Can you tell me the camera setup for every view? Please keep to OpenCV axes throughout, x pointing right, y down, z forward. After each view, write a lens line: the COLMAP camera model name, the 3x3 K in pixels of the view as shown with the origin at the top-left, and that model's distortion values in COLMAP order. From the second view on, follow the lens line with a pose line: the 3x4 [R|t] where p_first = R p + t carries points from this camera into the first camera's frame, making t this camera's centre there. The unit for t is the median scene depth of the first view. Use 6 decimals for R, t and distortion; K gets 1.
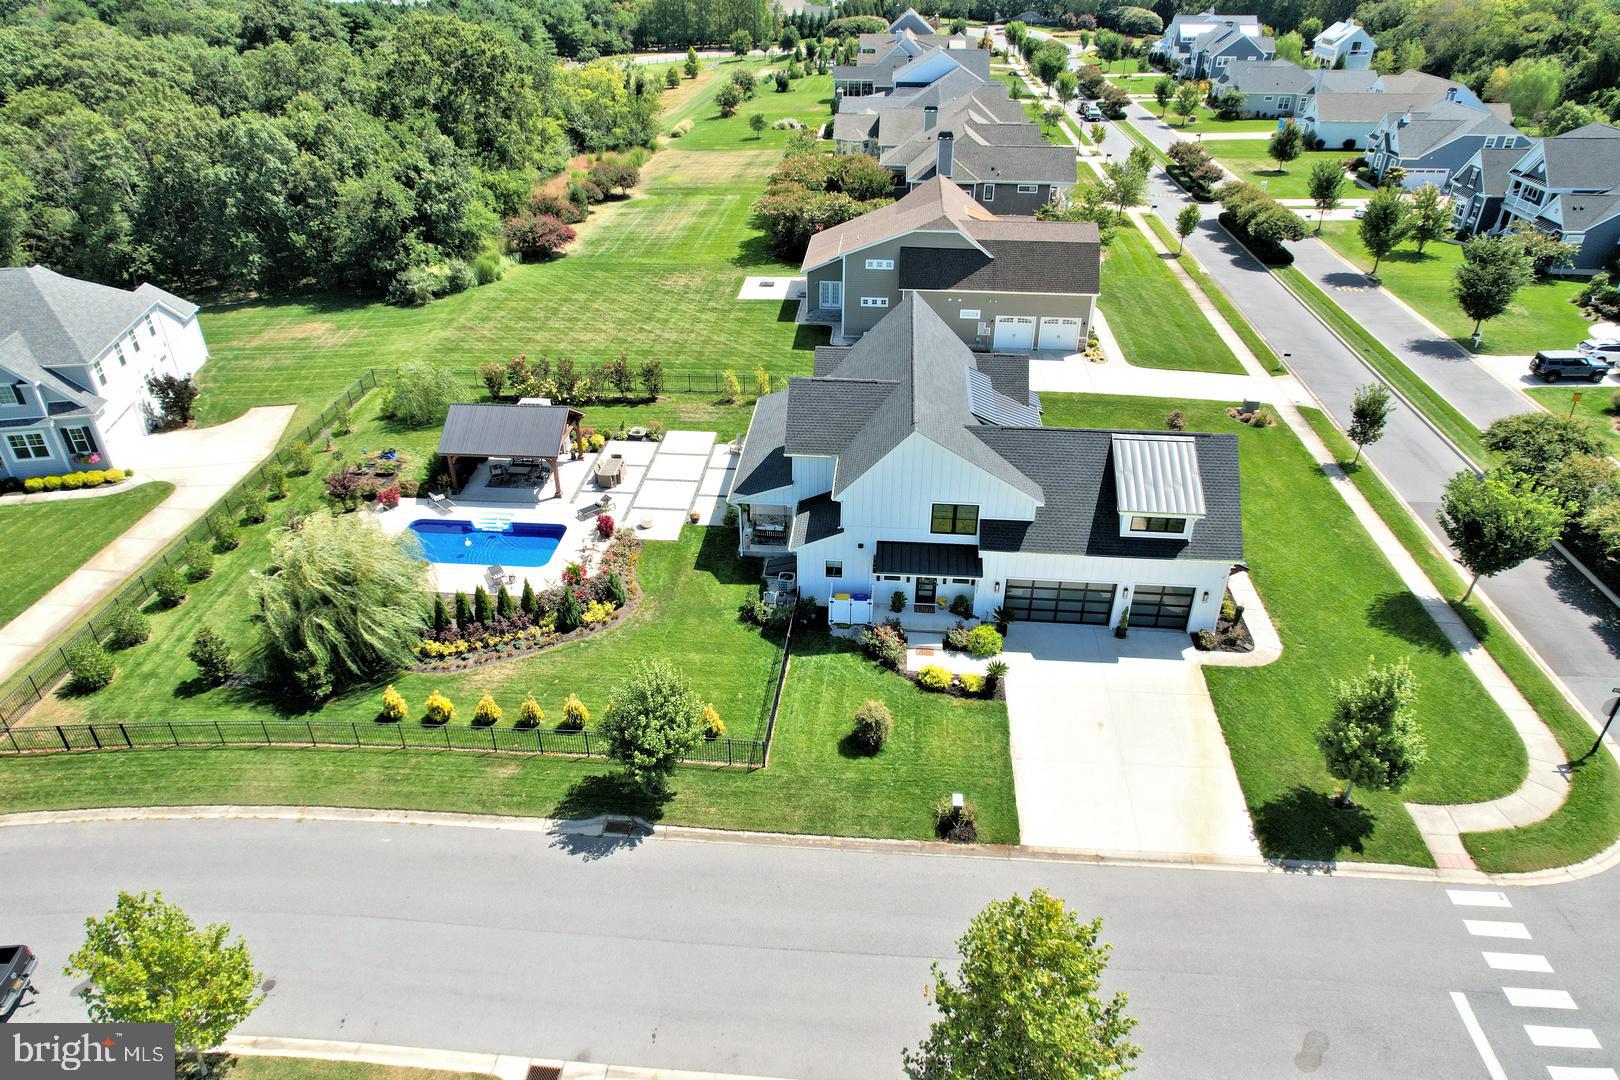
lens RADIAL K [[1030.9, 0, 803.8], [0, 1030.9, 548.7], [0, 0, 1]] dist [-0.071828, 0.066673]
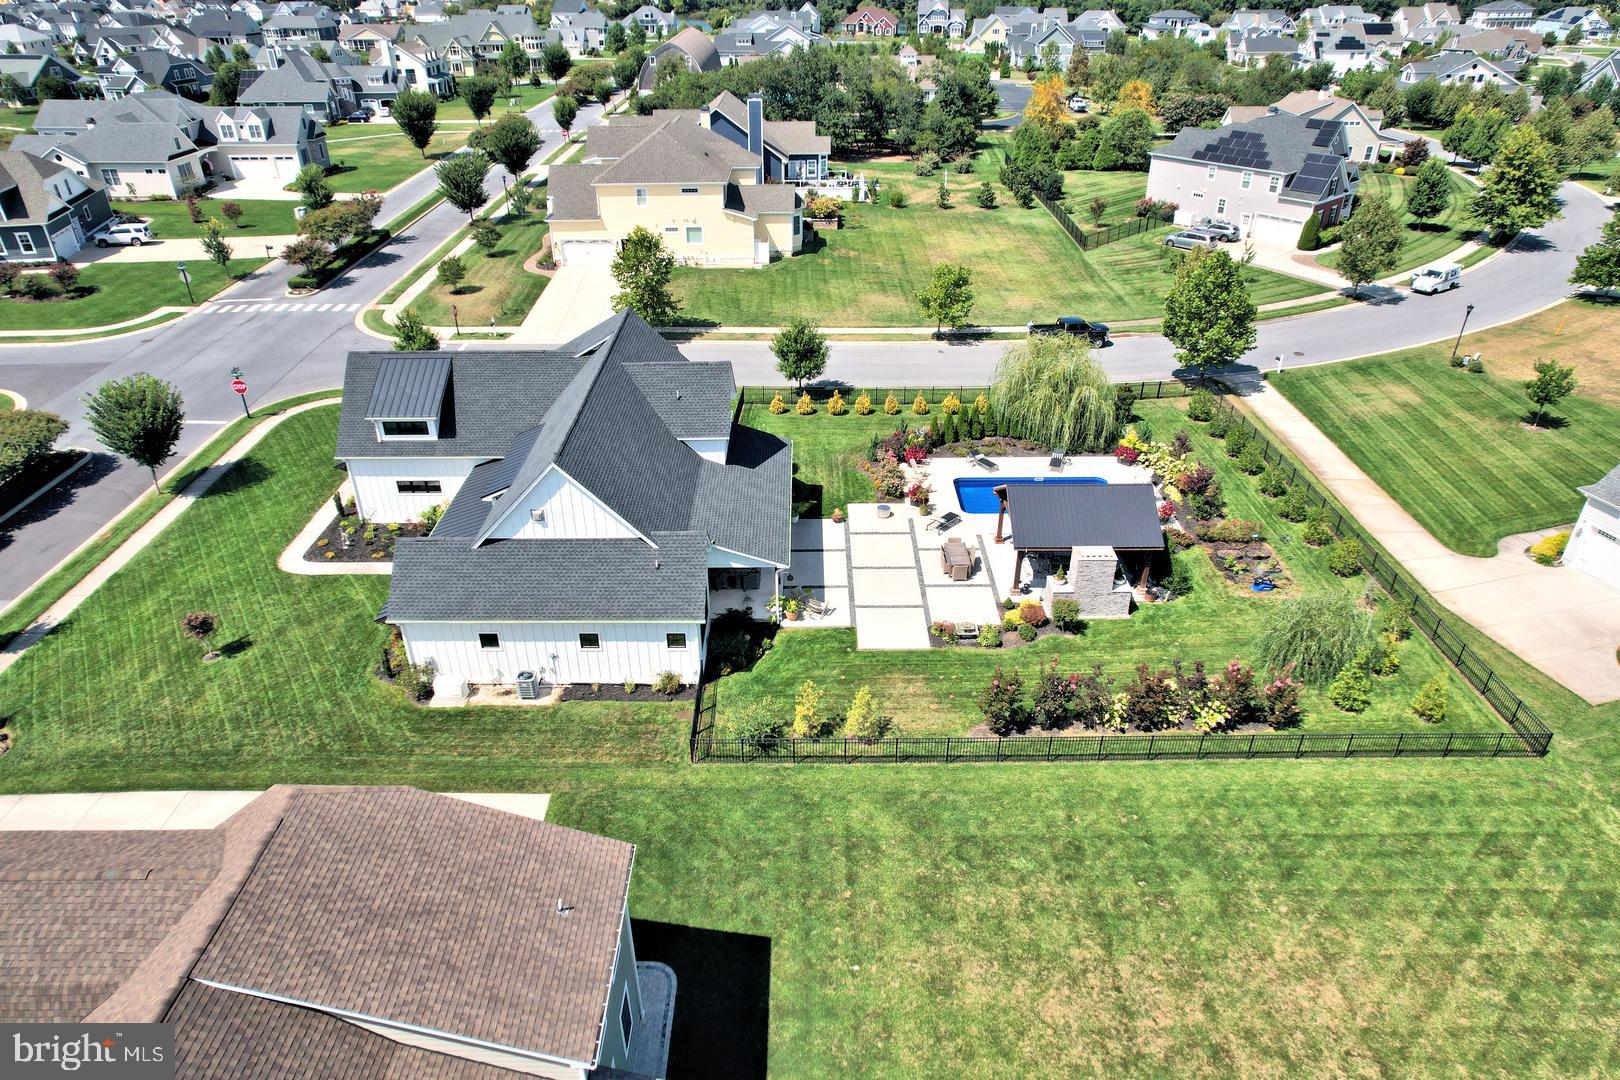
lens RADIAL K [[1030.9, 0, 803.8], [0, 1030.9, 548.7], [0, 0, 1]] dist [-0.071828, 0.066673]
pose [[-0.996417, 0.050520, -0.067826, -0.006203], [-0.036228, 0.469710, 0.882077, -0.811563], [0.076421, 0.881374, -0.466197, 1.367543]]
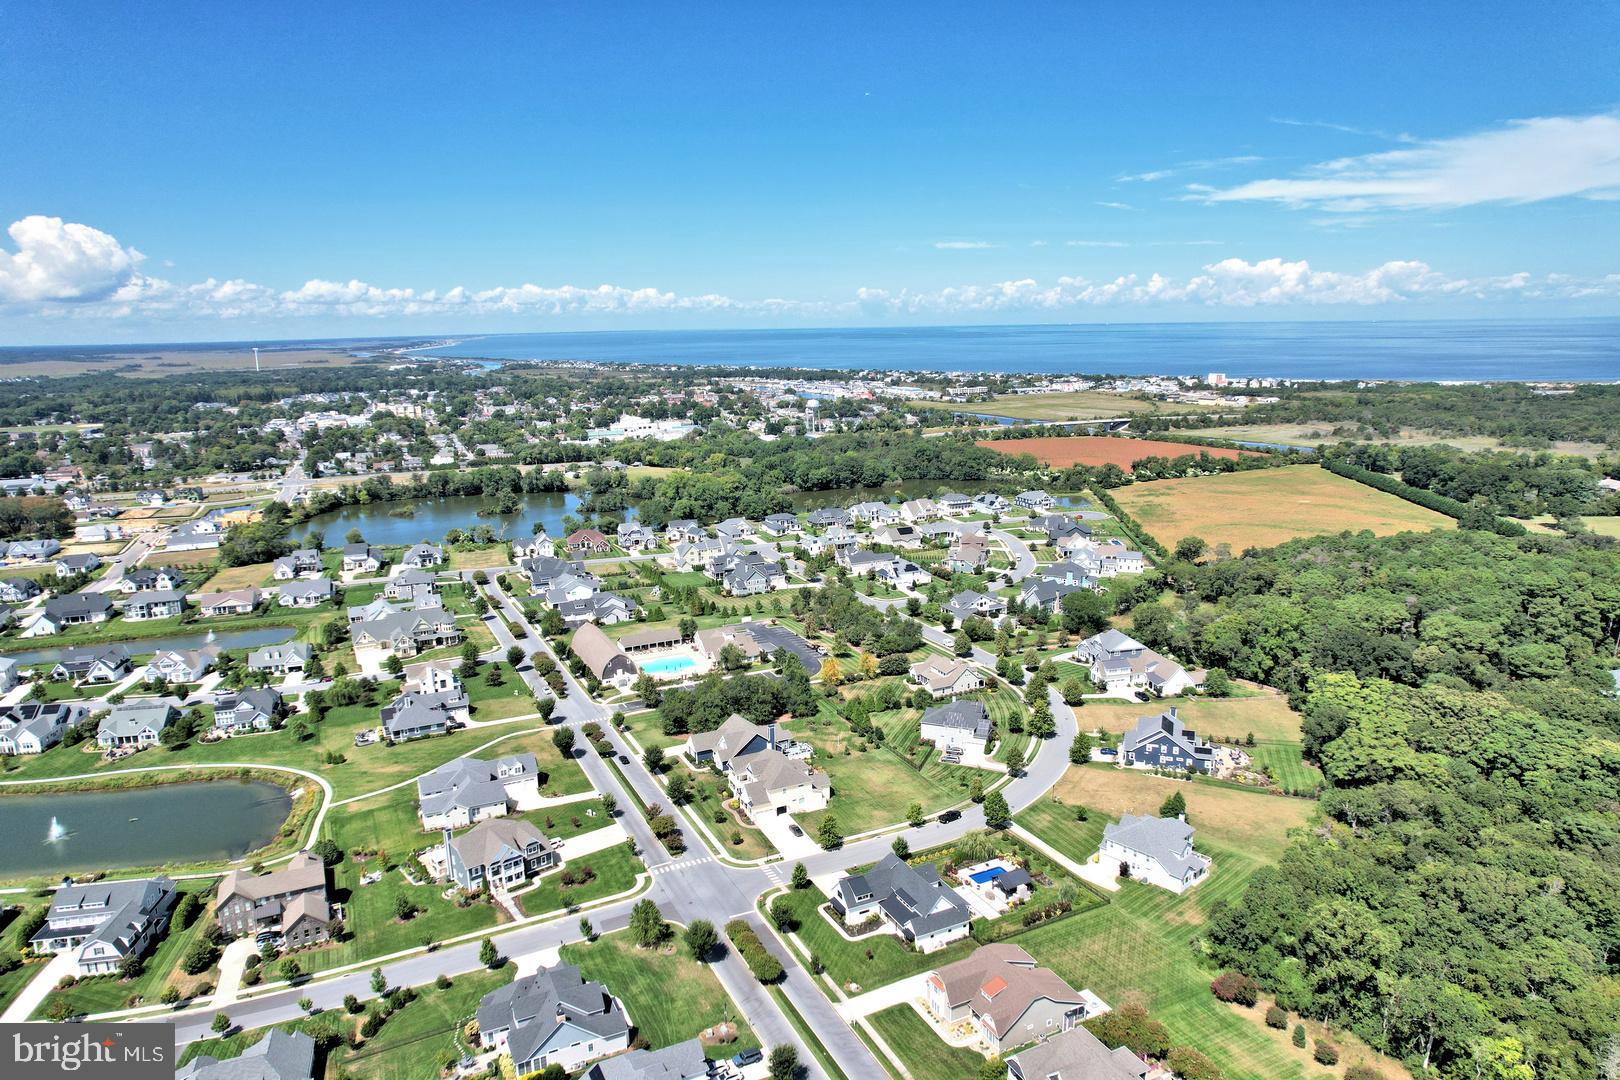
lens RADIAL K [[1030.9, 0, 803.8], [0, 1030.9, 548.7], [0, 0, 1]] dist [-0.071828, 0.066673]
pose [[-0.857805, 0.129806, -0.497313, 2.012718], [-0.249529, 0.740726, 0.623747, -3.068506], [0.449339, 0.659148, -0.603008, 2.067074]]
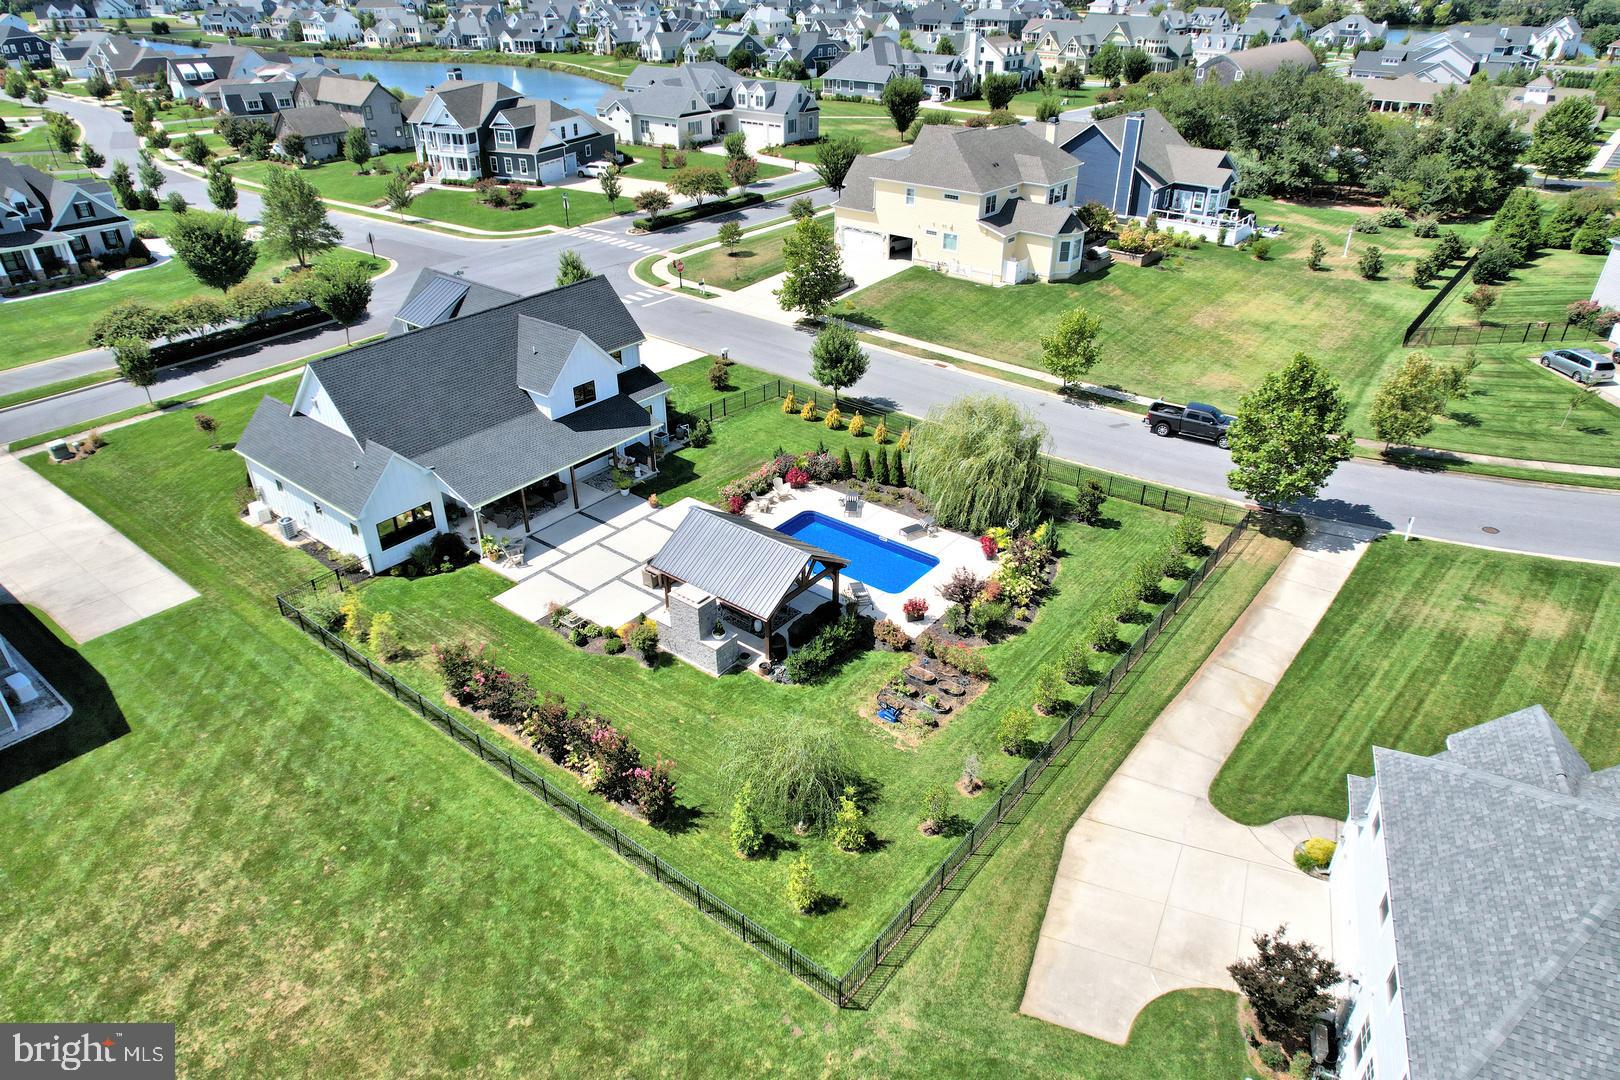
lens RADIAL K [[1030.9, 0, 803.8], [0, 1030.9, 548.7], [0, 0, 1]] dist [-0.071828, 0.066673]
pose [[-0.830219, -0.280031, 0.481994, -0.678391], [0.293739, 0.515105, 0.805223, -0.725349], [-0.473765, 0.810092, -0.345394, 1.218807]]
